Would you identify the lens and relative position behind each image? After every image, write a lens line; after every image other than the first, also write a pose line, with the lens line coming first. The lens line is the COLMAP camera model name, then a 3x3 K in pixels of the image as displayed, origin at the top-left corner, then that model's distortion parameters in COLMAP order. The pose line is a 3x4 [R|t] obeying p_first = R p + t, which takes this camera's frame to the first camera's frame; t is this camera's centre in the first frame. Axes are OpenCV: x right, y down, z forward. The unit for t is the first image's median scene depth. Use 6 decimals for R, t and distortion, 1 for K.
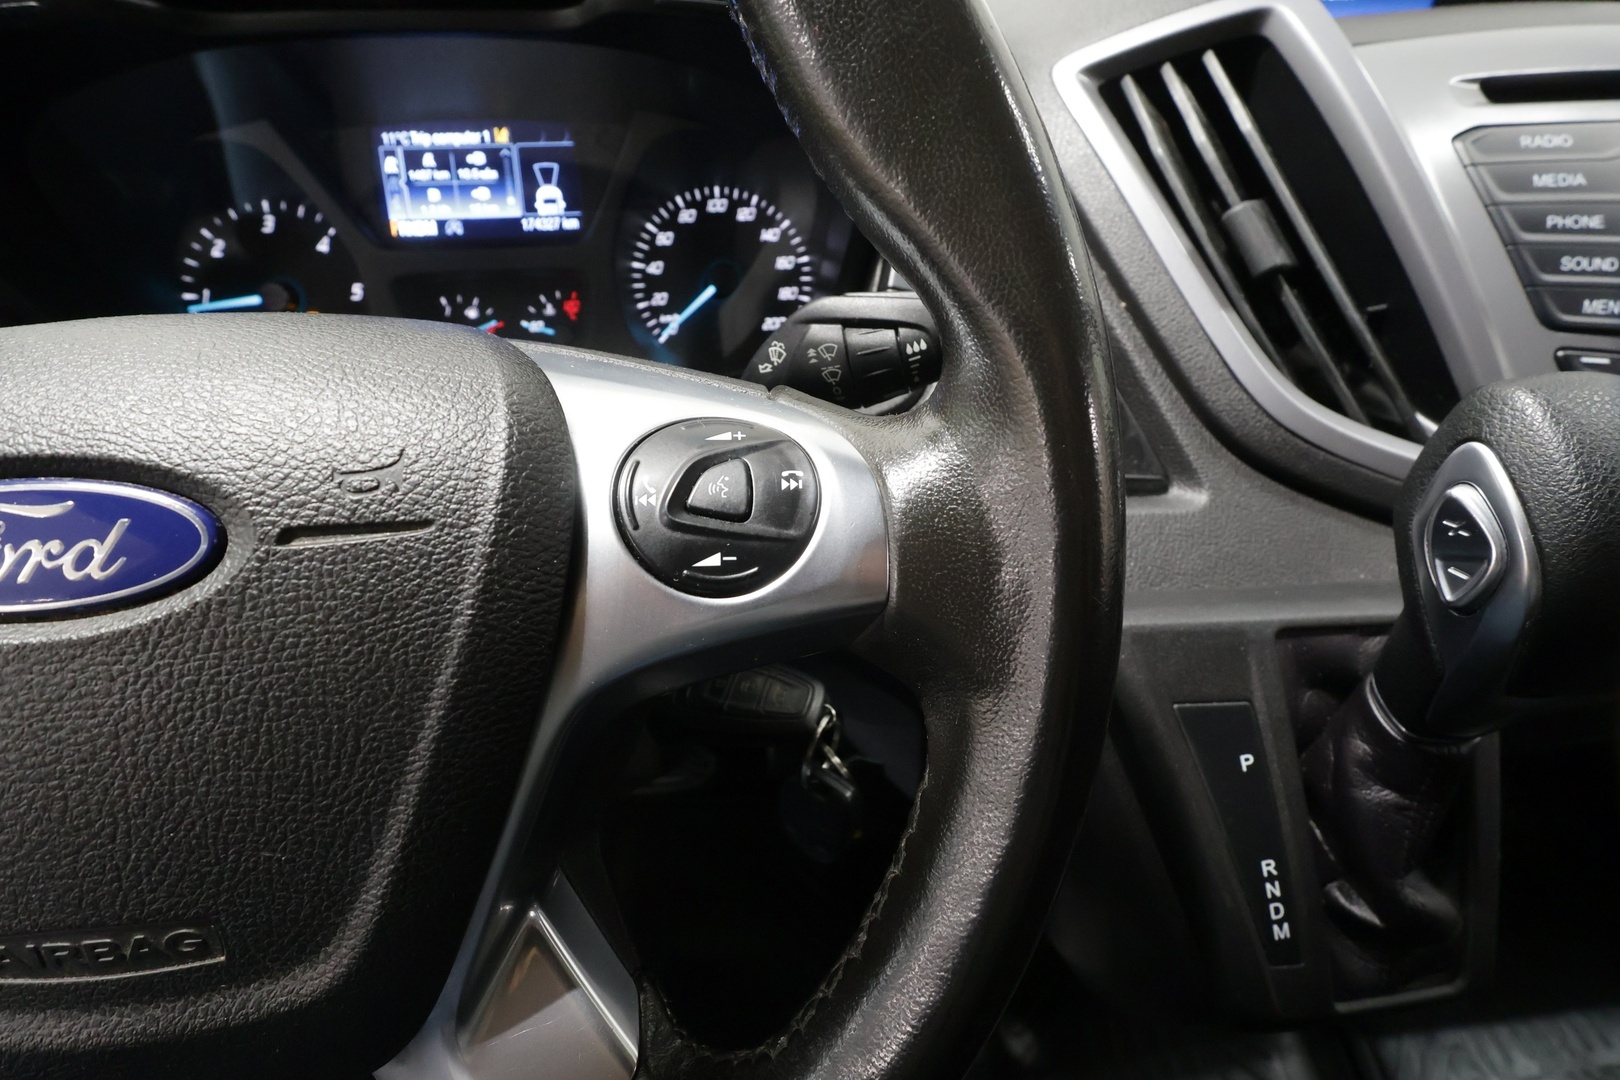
lens RADIAL K [[747.6, 0, 813.0], [0, 747.6, 543.3], [0, 0, 1]] dist [-0.002302, 0.001287]
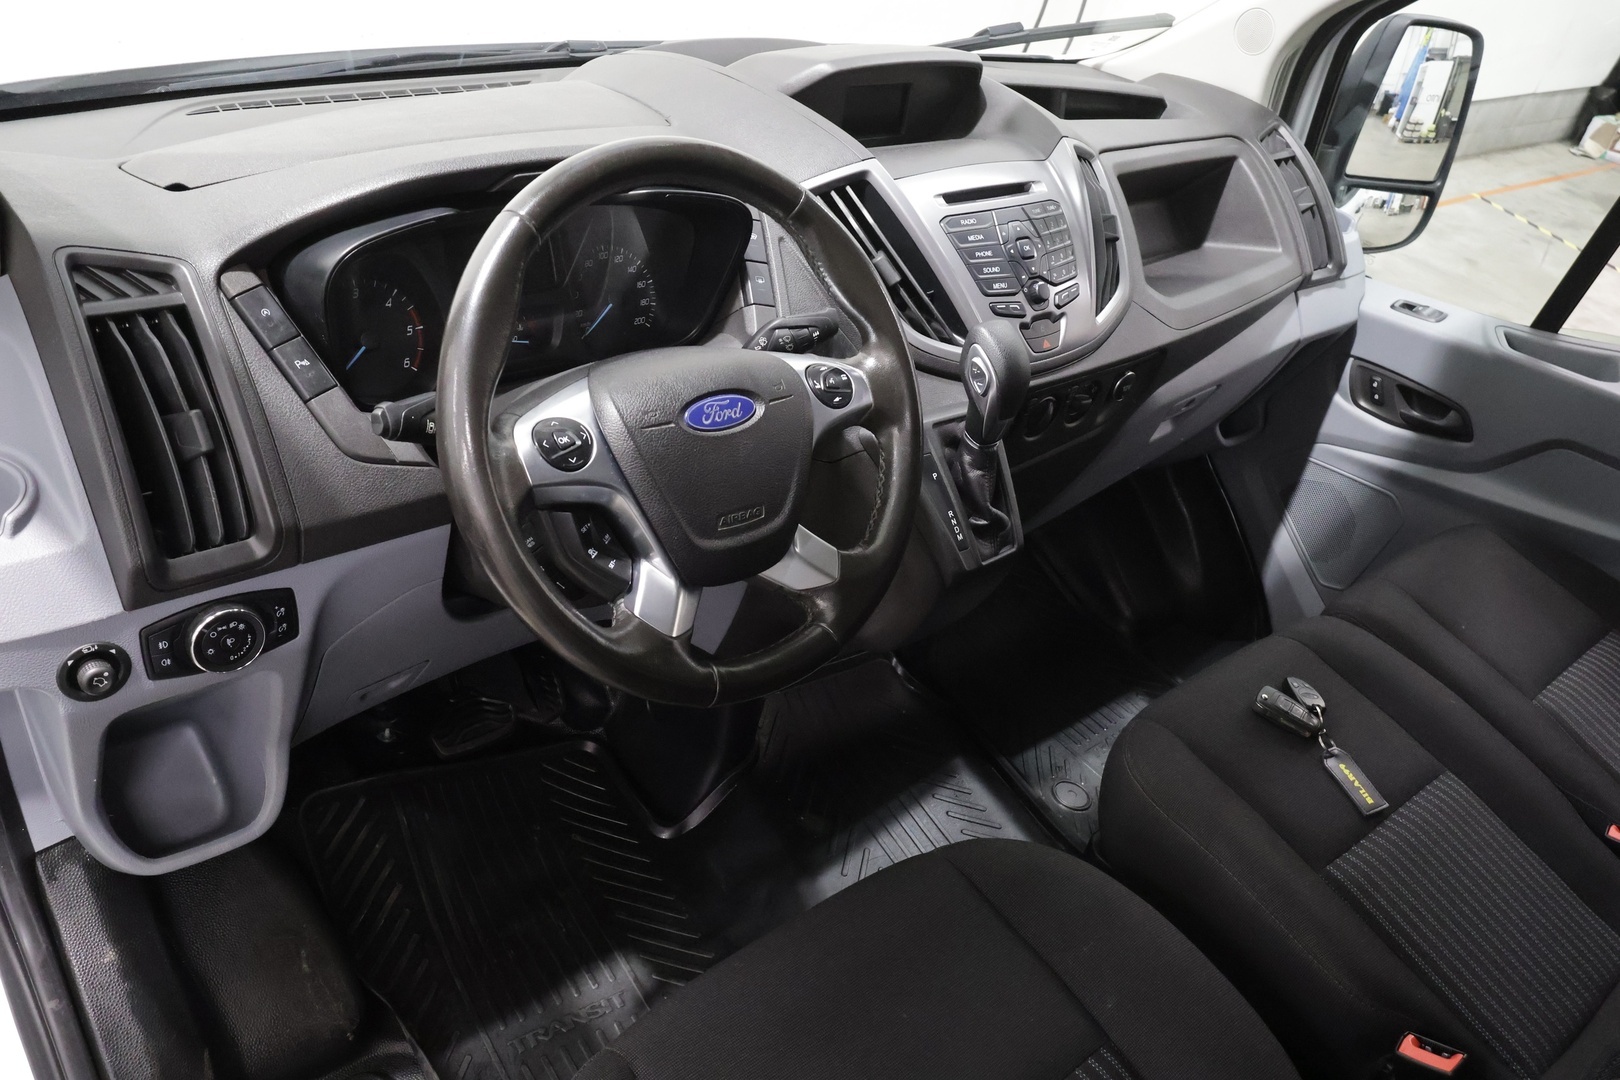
lens RADIAL K [[1315.5, 0, 816.4], [0, 1315.5, 537.0], [0, 0, 1]] dist [0.044669, -0.000347]
pose [[0.807680, -0.200115, 0.554624, -2.046833], [0.222985, 0.974452, 0.026868, 0.254622], [-0.545831, 0.101972, 0.831667, -2.239970]]
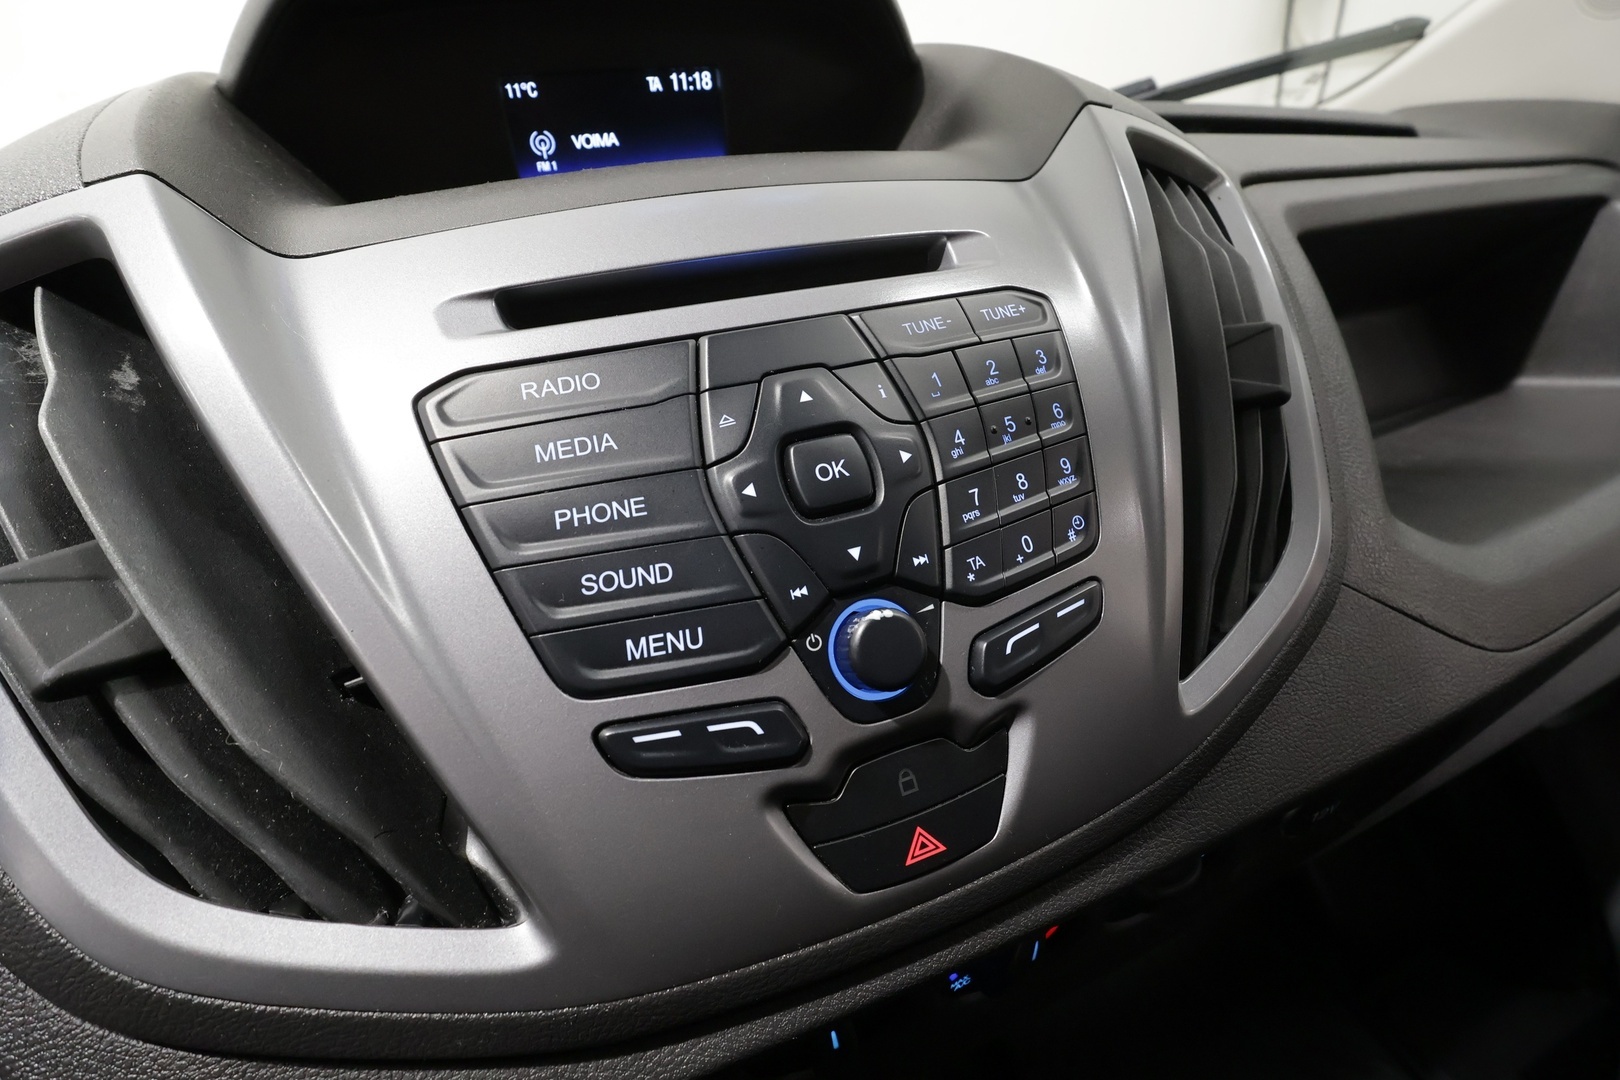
lens RADIAL K [[702.6, 0, 843.4], [0, 702.6, 535.4], [0, 0, 1]] dist [-0.001175, 0.000259]
pose [[0.961810, -0.179053, 0.207030, 1.035427], [0.199677, 0.976317, -0.083269, -0.306358], [-0.187217, 0.121428, 0.974785, 0.373427]]
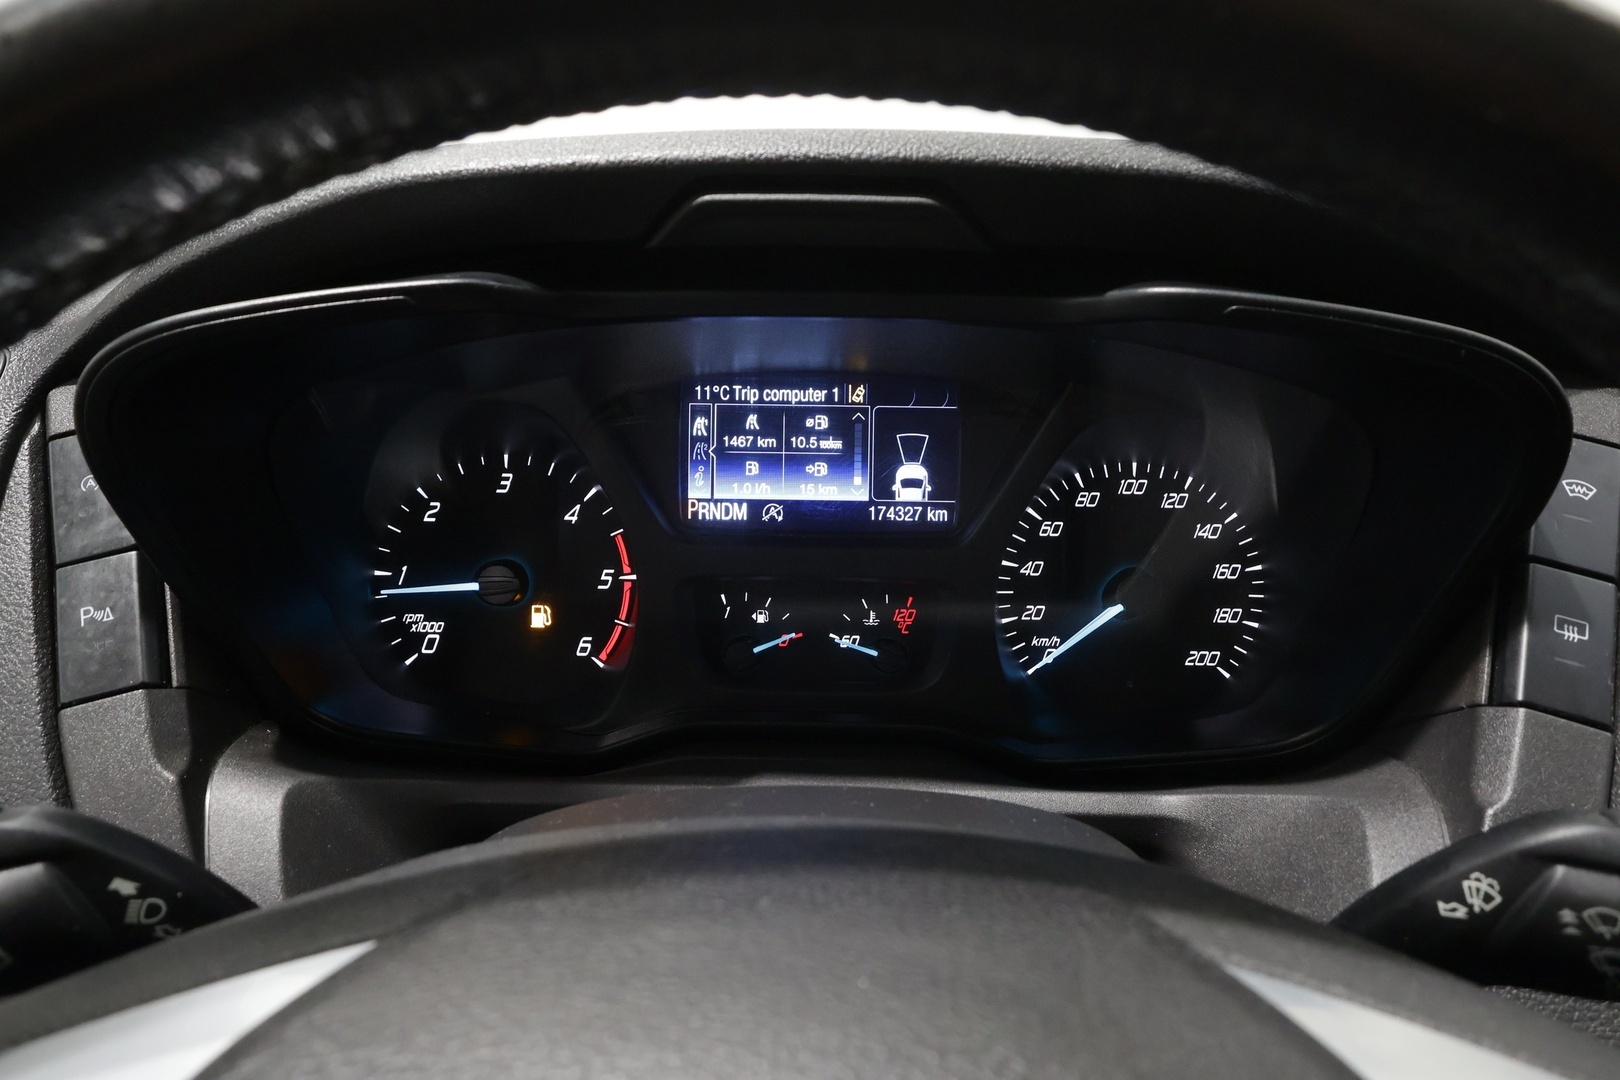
lens RADIAL K [[1102.4, 0, 812.5], [0, 1102.4, 543.9], [0, 0, 1]] dist [0.000884, 0.001332]
pose [[0.992516, 0.065973, -0.102764, -0.423232], [-0.084171, 0.979265, -0.184269, -0.262033], [0.088476, 0.191539, 0.977489, 0.006802]]
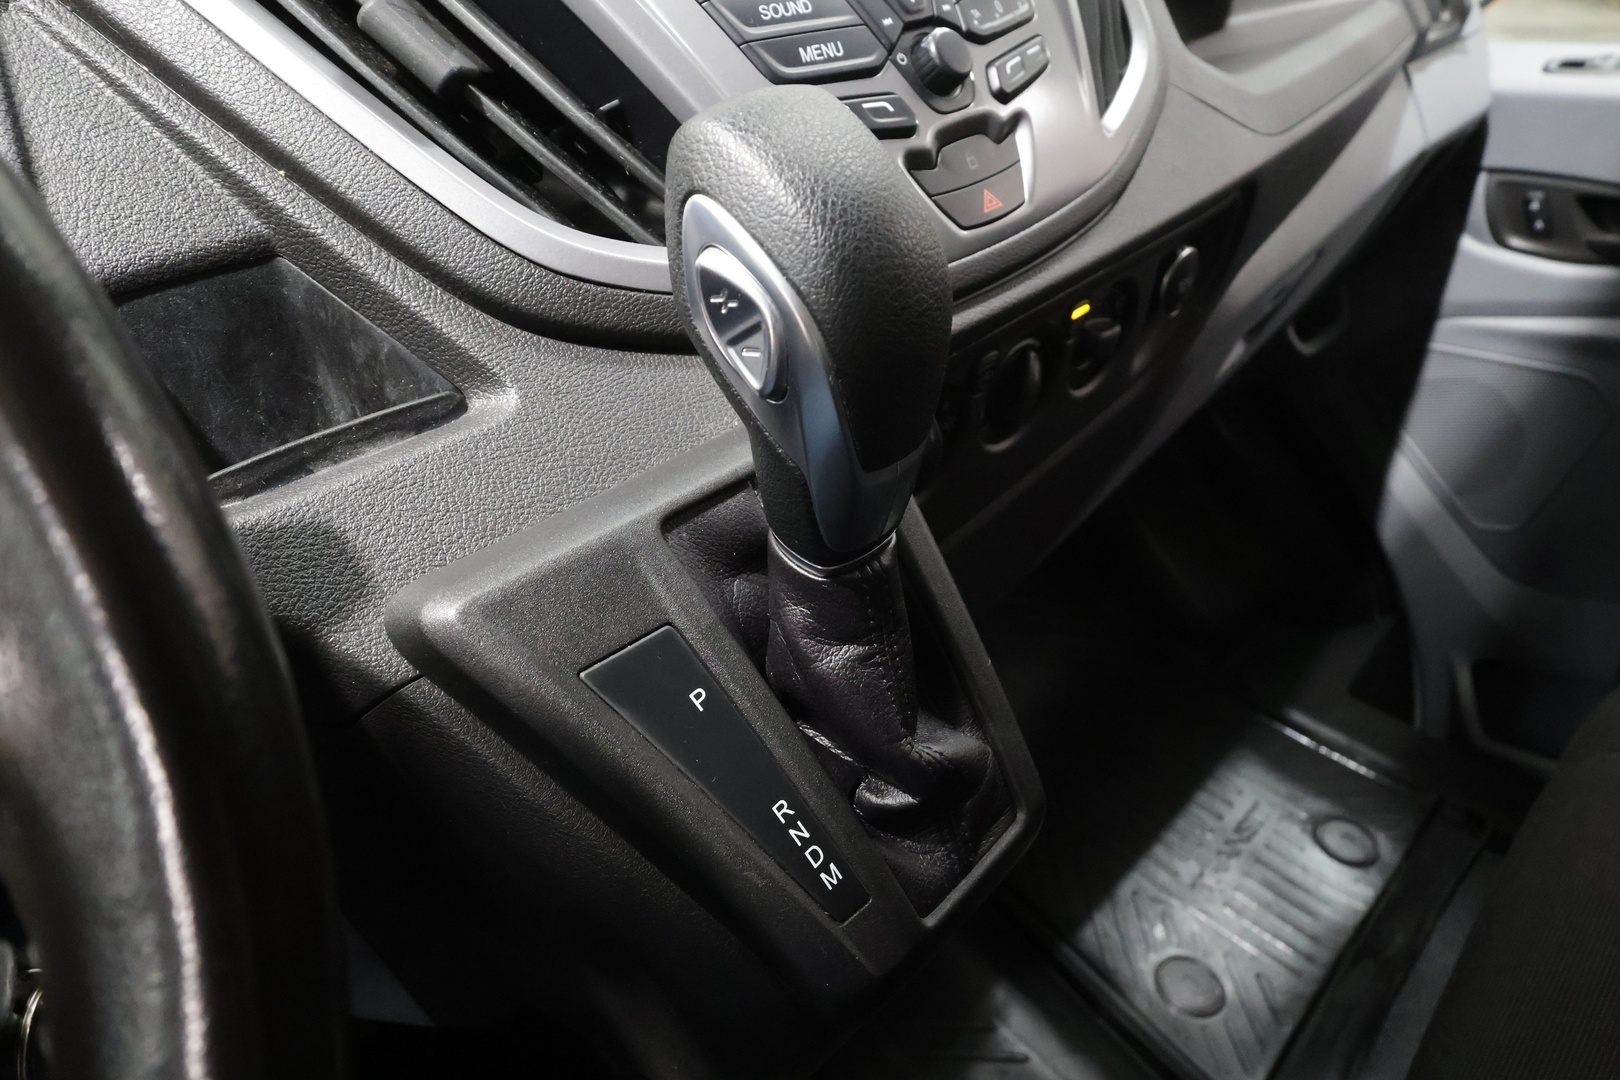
lens RADIAL K [[1070.7, 0, 814.9], [0, 1070.7, 545.7], [0, 0, 1]] dist [0.002802, 0.002465]
pose [[0.765079, -0.392322, 0.510625, 0.167375], [0.422256, 0.904344, 0.062150, 0.123693], [-0.486163, 0.168064, 0.857554, 0.011169]]
